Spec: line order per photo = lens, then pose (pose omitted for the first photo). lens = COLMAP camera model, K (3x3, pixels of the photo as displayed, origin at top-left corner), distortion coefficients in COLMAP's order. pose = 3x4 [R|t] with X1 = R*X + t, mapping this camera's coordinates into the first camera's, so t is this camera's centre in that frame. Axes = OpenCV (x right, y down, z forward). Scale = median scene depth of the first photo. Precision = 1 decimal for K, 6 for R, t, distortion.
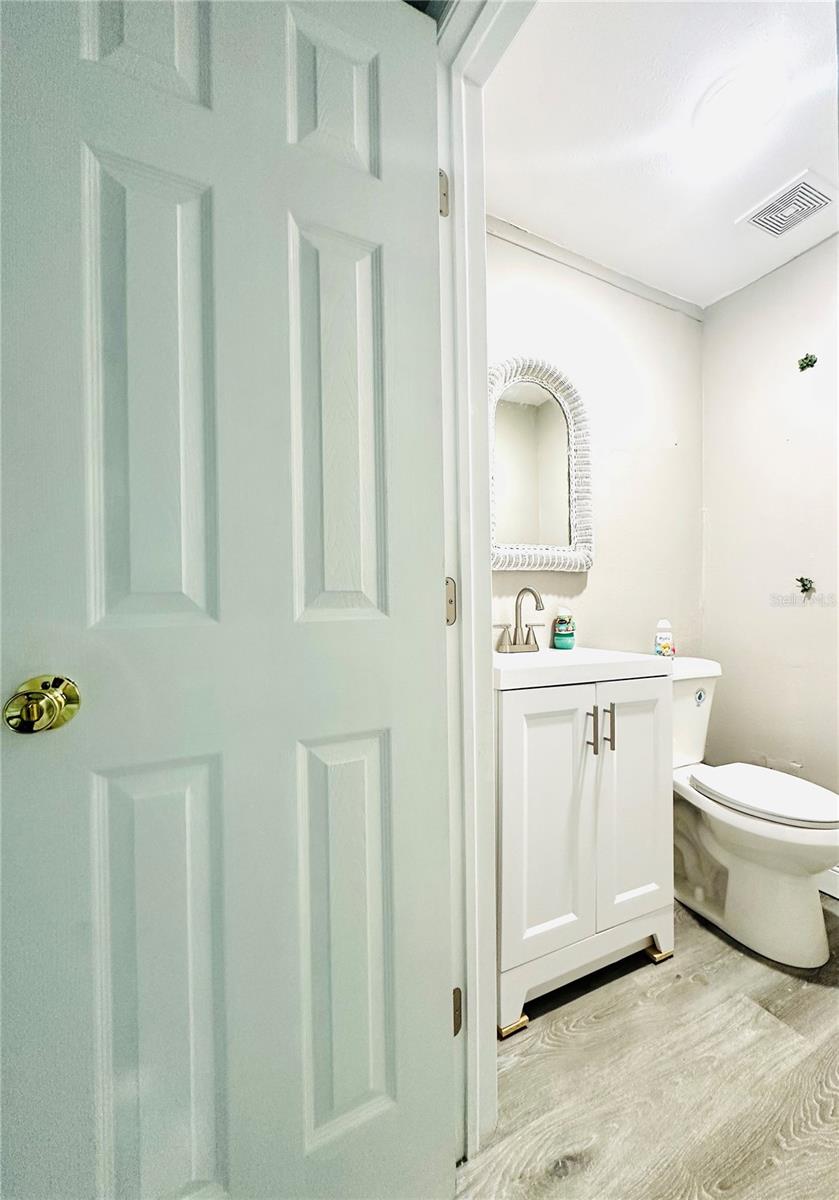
lens RADIAL K [[508.9, 0, 428.1], [0, 508.9, 596.3], [0, 0, 1]] dist [-0.005016, 0.000466]
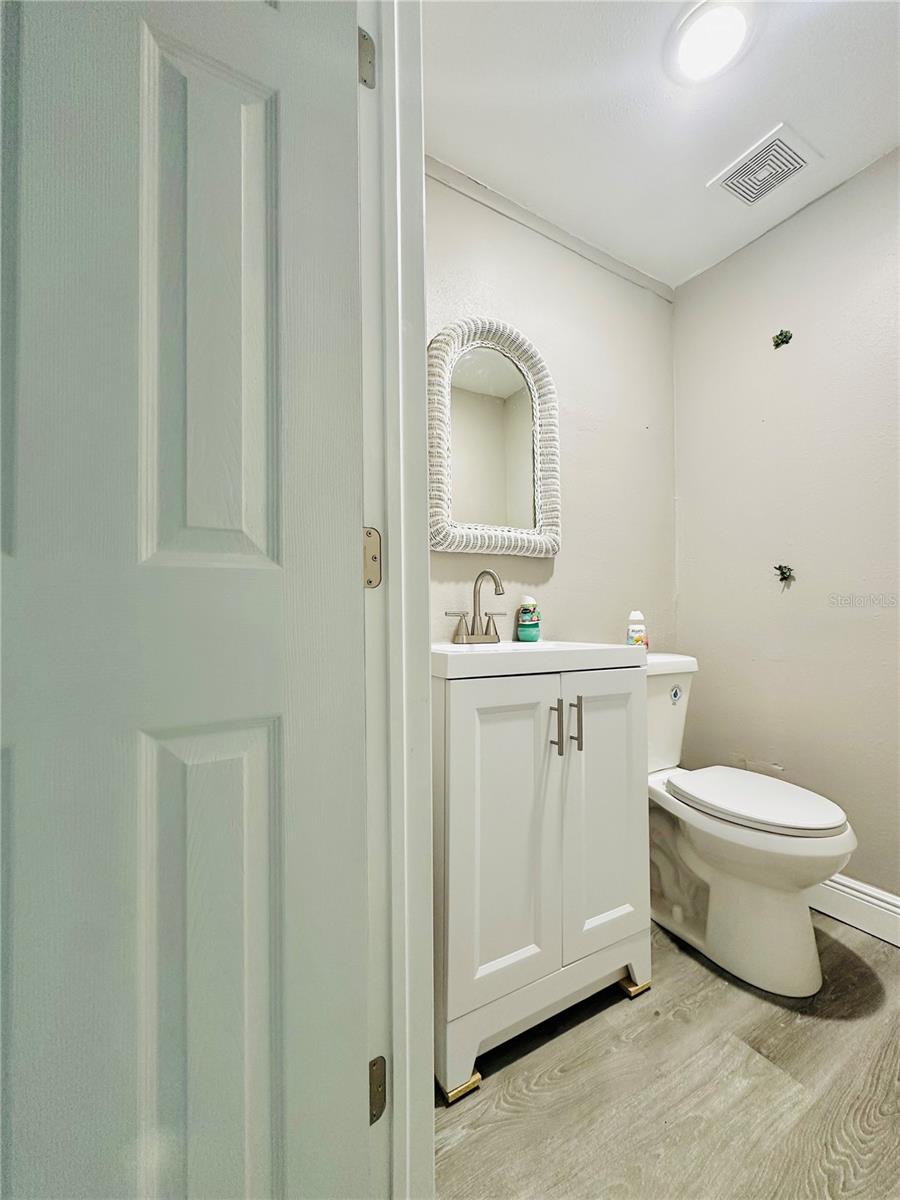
lens RADIAL K [[478.1, 0, 441.2], [0, 478.1, 610.2], [0, 0, 1]] dist [-0.004417, 0.000775]
pose [[0.998767, 0.002216, 0.049593, 0.083197], [-0.001014, 0.999705, -0.024255, 0.081229], [-0.049632, 0.024175, 0.998475, 0.187282]]
